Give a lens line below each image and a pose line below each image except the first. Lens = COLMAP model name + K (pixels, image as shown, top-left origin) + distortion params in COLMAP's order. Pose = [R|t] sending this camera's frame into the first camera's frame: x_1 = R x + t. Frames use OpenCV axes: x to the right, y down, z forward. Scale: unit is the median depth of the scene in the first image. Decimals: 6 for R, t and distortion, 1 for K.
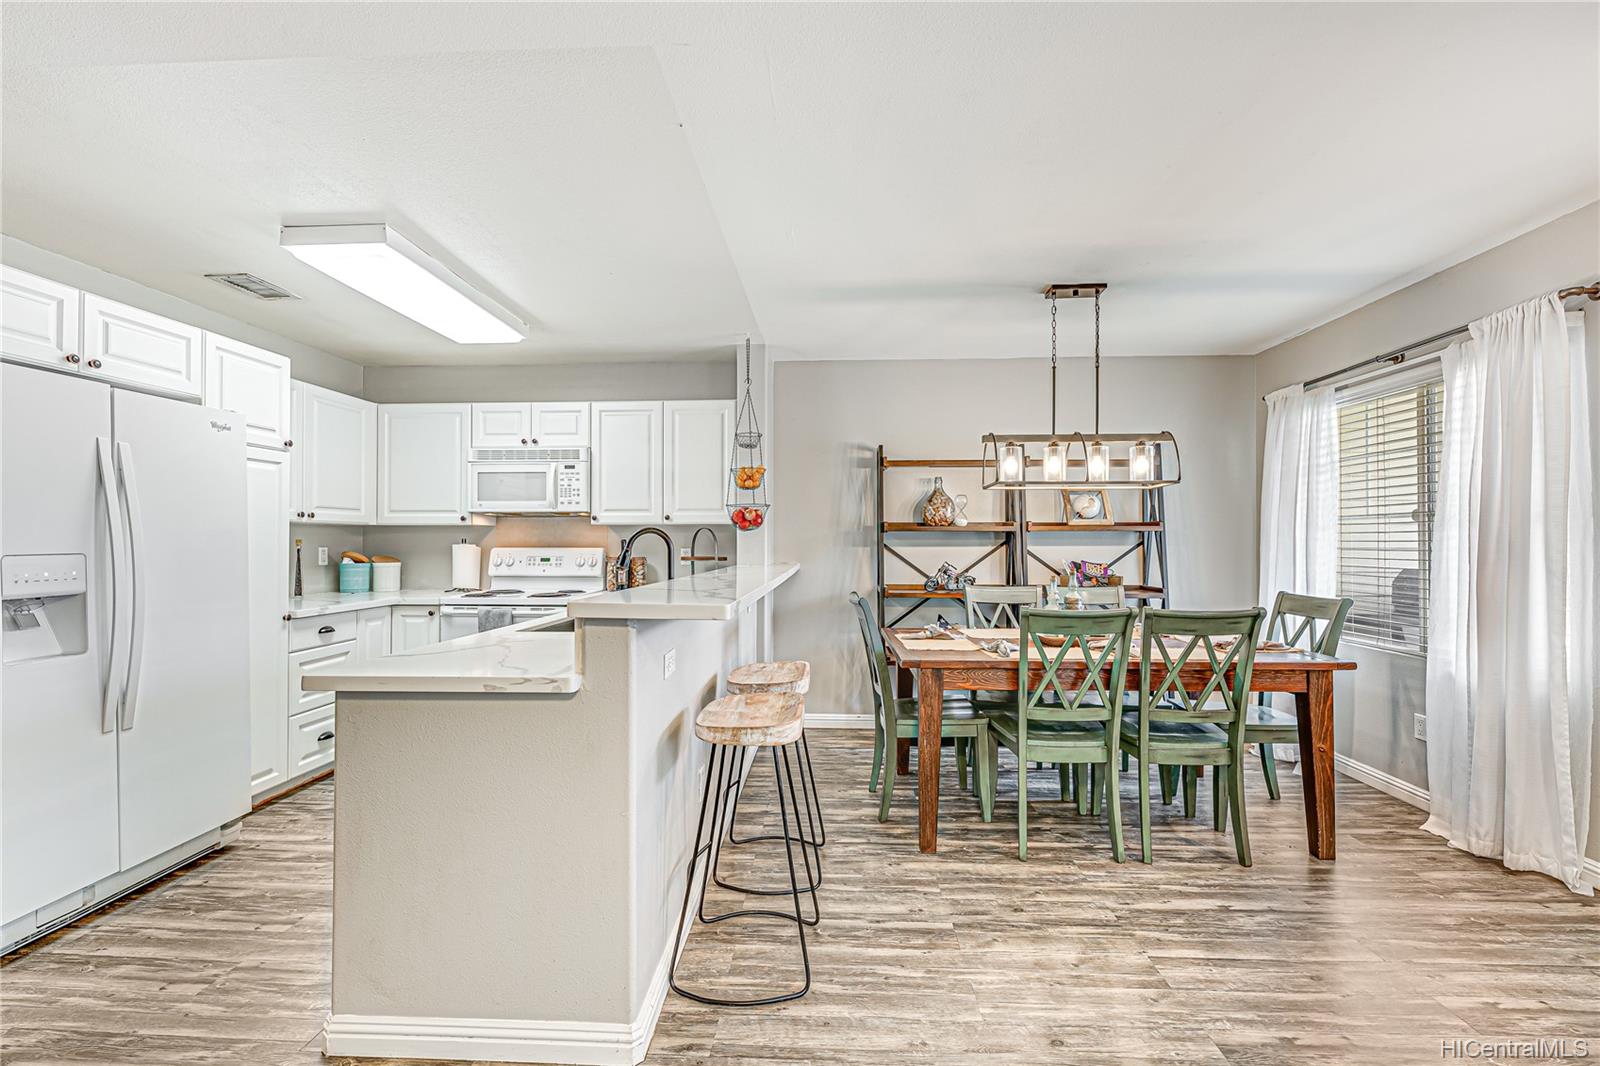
lens RADIAL K [[660.1, 0, 801.9], [0, 660.1, 541.4], [0, 0, 1]] dist [0.000552, -0.000176]
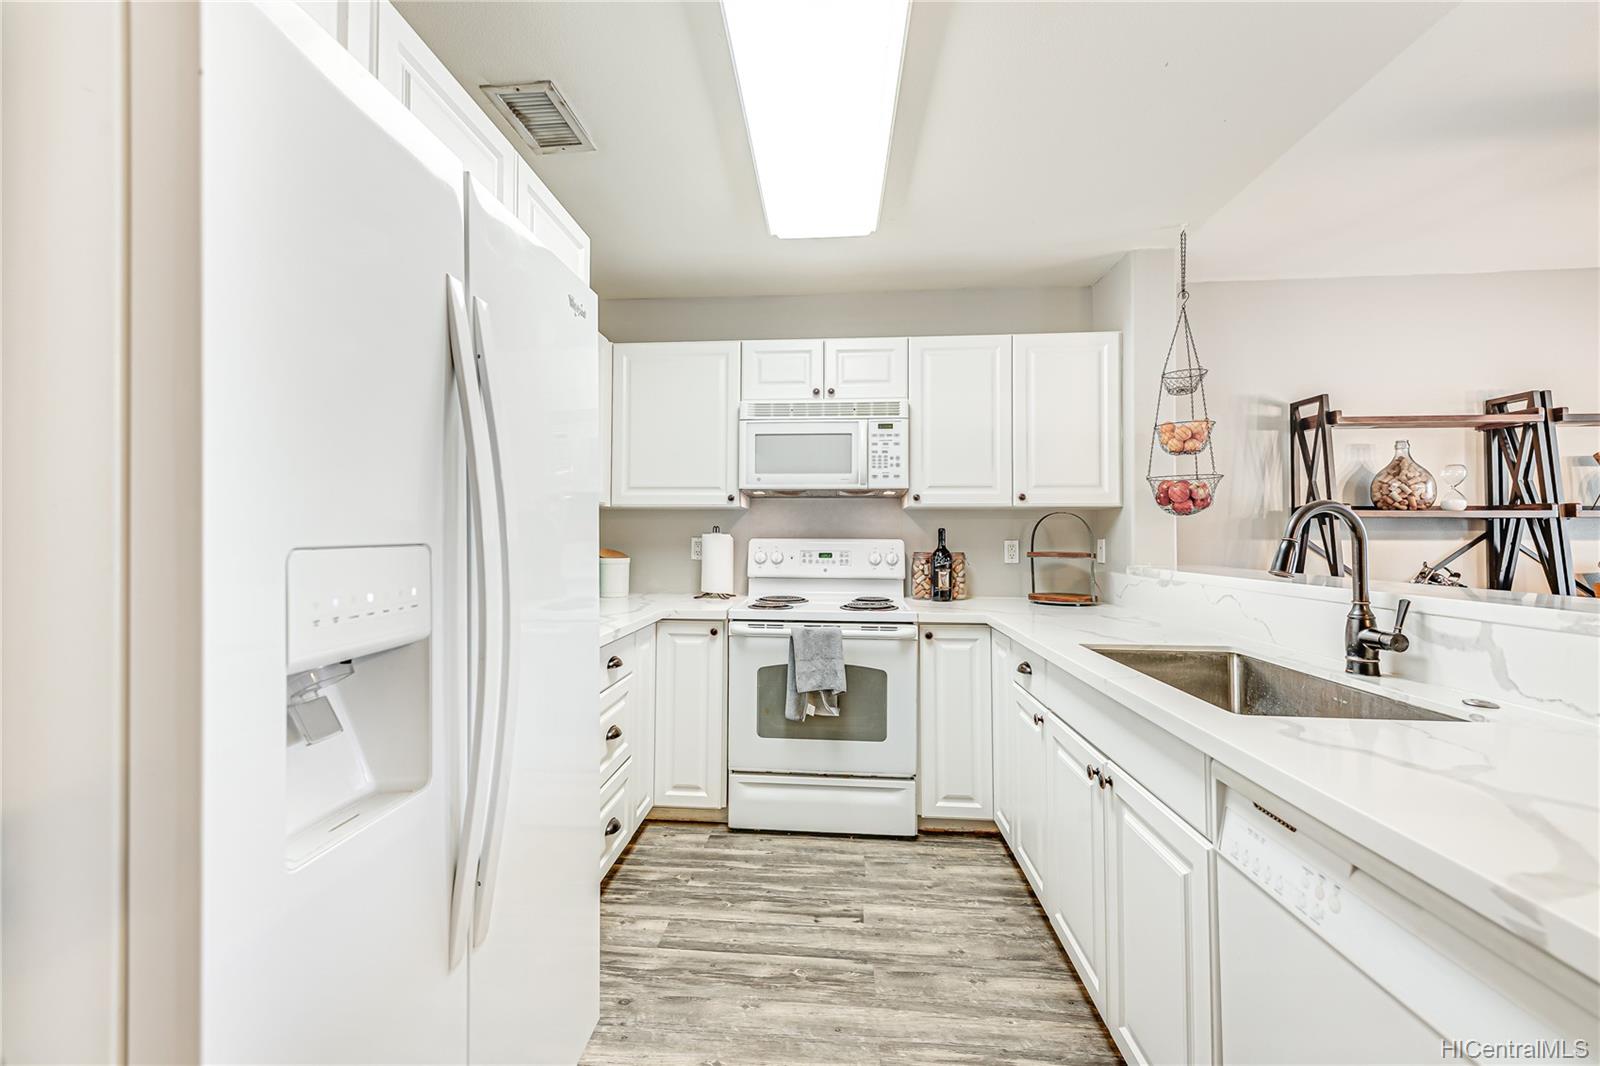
lens RADIAL K [[653.2, 0, 812.0], [0, 653.2, 534.1], [0, 0, 1]] dist [-0.002822, -0.000065]
pose [[0.999013, 0.004400, -0.044195, -0.390428], [-0.004318, 0.999989, 0.001938, 0.002962], [0.044203, -0.001745, 0.999021, 0.283451]]
